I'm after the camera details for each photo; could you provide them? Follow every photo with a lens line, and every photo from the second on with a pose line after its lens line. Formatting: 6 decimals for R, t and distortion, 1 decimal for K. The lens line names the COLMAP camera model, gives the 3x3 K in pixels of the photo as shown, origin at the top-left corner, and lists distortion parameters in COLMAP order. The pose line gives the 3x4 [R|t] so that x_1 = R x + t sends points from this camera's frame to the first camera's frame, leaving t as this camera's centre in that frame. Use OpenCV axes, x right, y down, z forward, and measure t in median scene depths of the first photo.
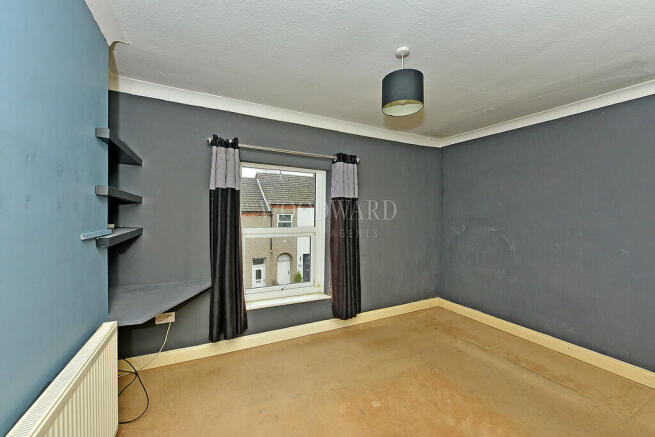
lens RADIAL K [[262.9, 0, 327.5], [0, 262.9, 218.5], [0, 0, 1]] dist [0.000324, -0.000003]
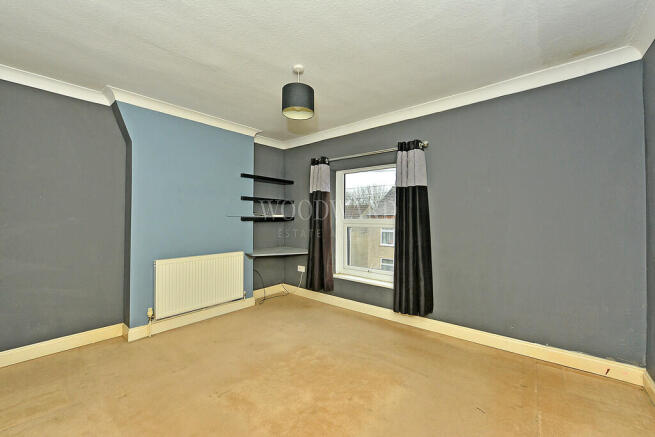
lens RADIAL K [[259.9, 0, 327.6], [0, 259.9, 215.3], [0, 0, 1]] dist [-0.000430, -0.000136]
pose [[0.407876, -0.013979, -0.912930, 0.877507], [-0.005446, 0.999828, -0.017743, 0.043879], [0.913021, 0.012209, 0.407729, 0.385133]]
